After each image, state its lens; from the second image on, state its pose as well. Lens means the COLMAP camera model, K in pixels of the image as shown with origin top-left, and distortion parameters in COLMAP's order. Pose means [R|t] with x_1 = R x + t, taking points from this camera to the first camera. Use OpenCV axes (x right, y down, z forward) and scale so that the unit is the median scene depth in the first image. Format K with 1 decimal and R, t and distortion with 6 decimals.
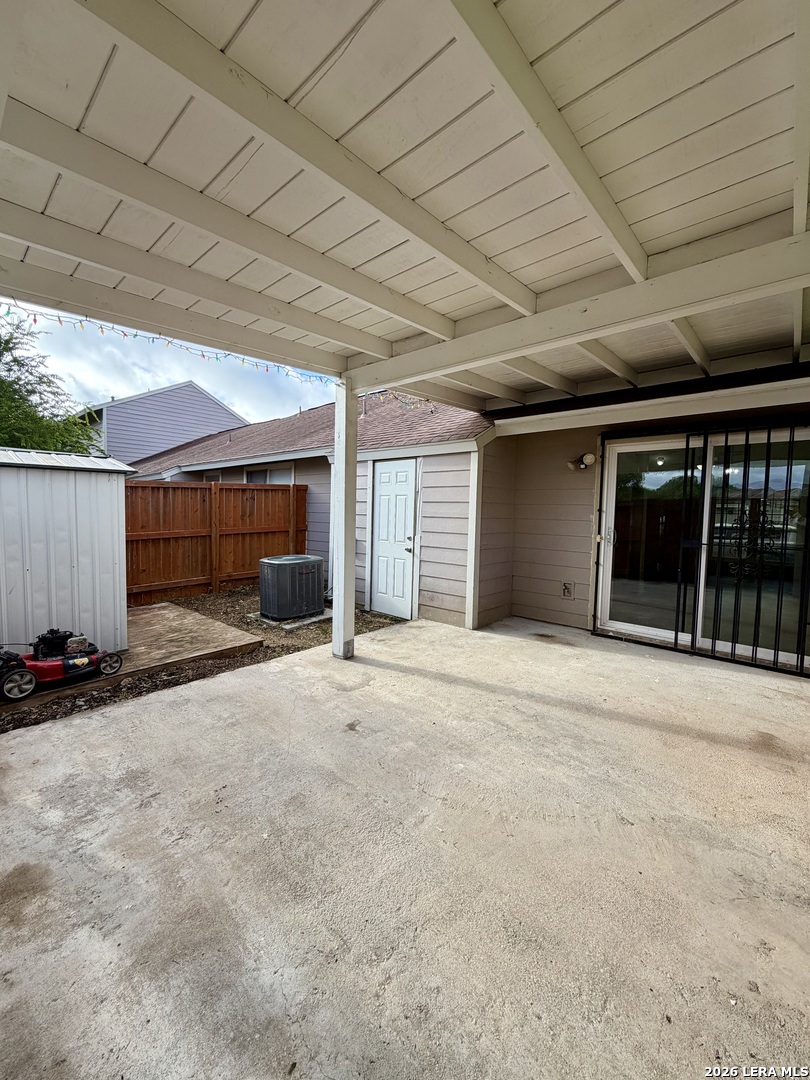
lens RADIAL K [[430.9, 0, 404.2], [0, 430.9, 539.7], [0, 0, 1]] dist [-0.000900, 0.000607]
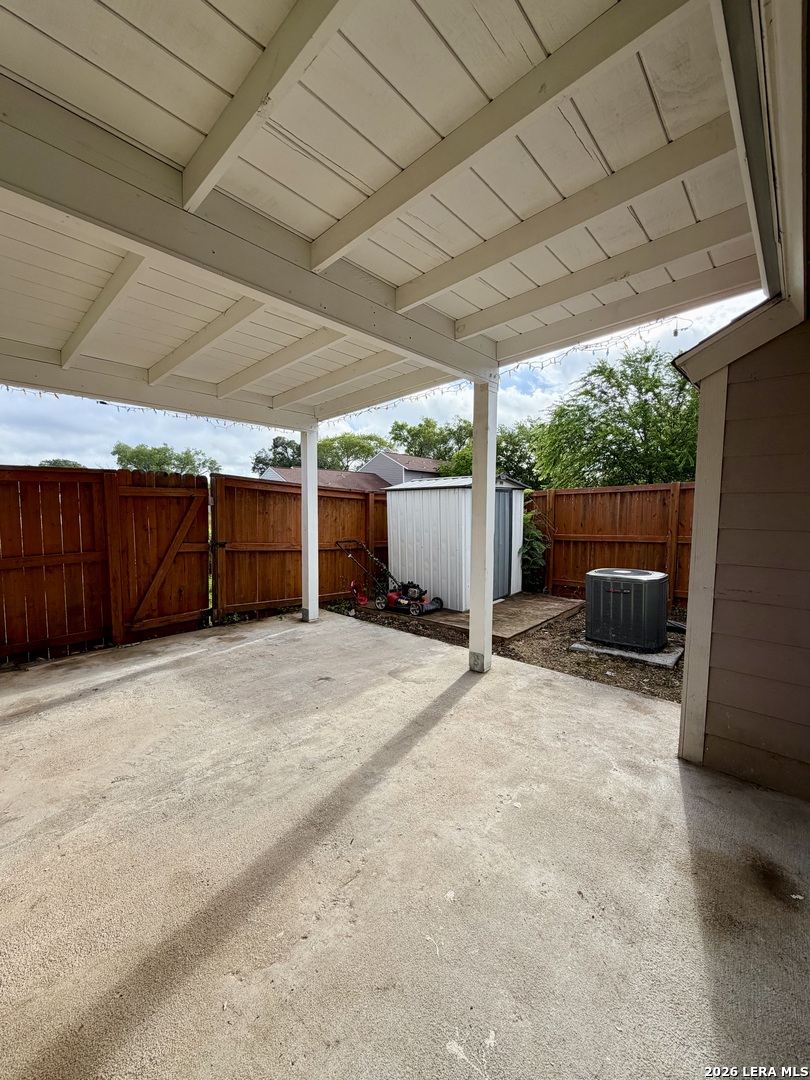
lens RADIAL K [[430.9, 0, 404.7], [0, 430.9, 537.1], [0, 0, 1]] dist [-0.000900, 0.000607]
pose [[-0.014298, 0.050522, -0.998621, 0.916521], [-0.073300, 0.995983, 0.051438, -0.058599], [0.997207, 0.073935, -0.010537, 0.977868]]
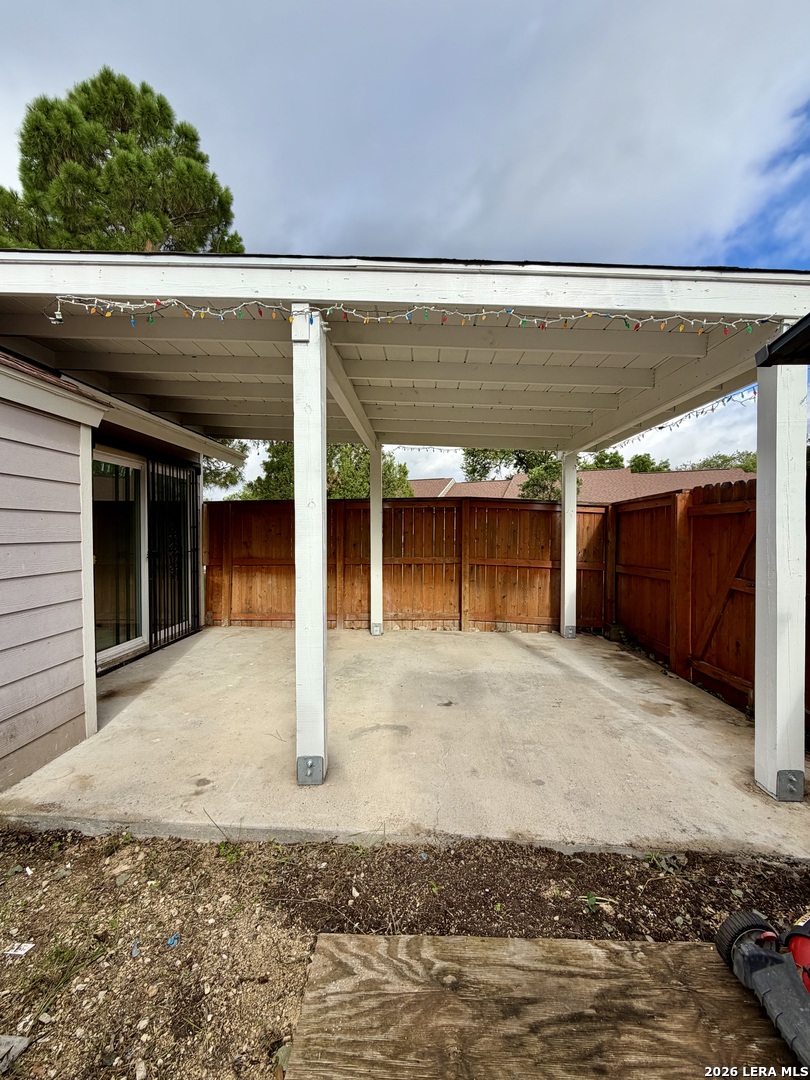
lens RADIAL K [[430.9, 0, 404.3], [0, 430.9, 537.6], [0, 0, 1]] dist [-0.000900, 0.000607]
pose [[-0.635186, -0.031235, 0.771727, -0.791891], [0.041481, 0.996360, 0.074469, -0.115662], [-0.771244, 0.079314, -0.631578, 1.479760]]
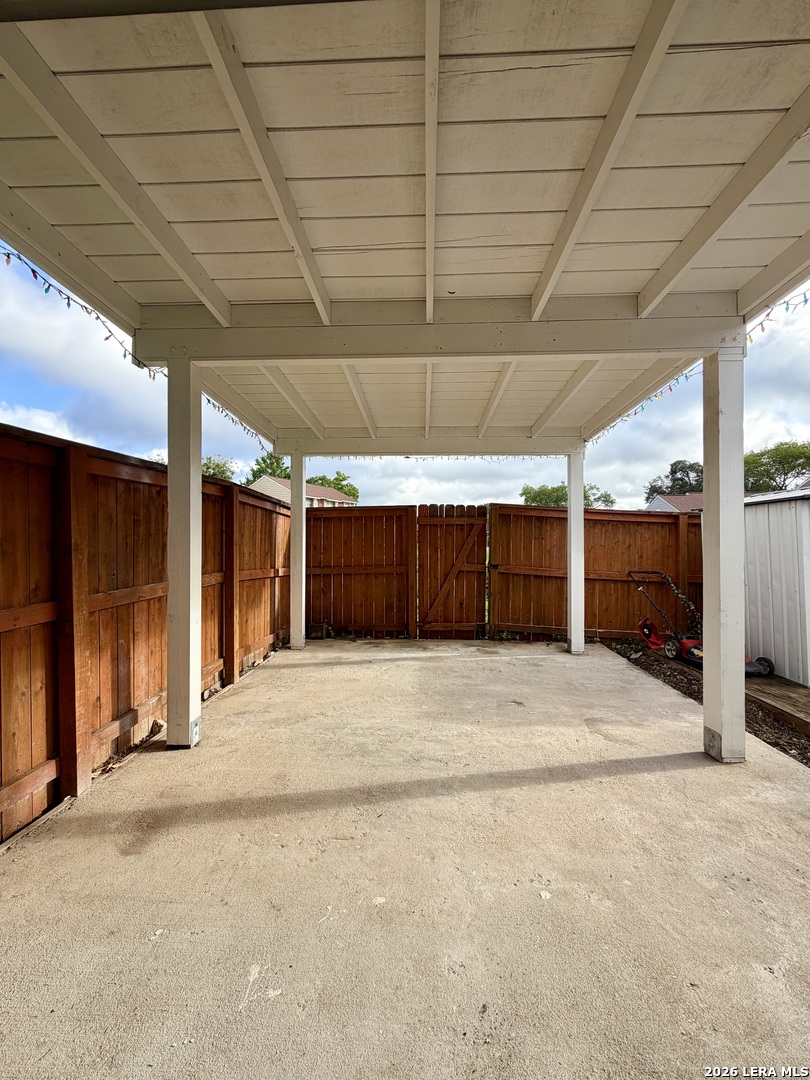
lens RADIAL K [[430.9, 0, 405.0], [0, 430.9, 537.3], [0, 0, 1]] dist [-0.000900, 0.000607]
pose [[-0.774183, -0.022937, -0.632546, 0.755279], [-0.058746, 0.997634, 0.035724, -0.060239], [0.630229, 0.064817, -0.773699, 1.391747]]
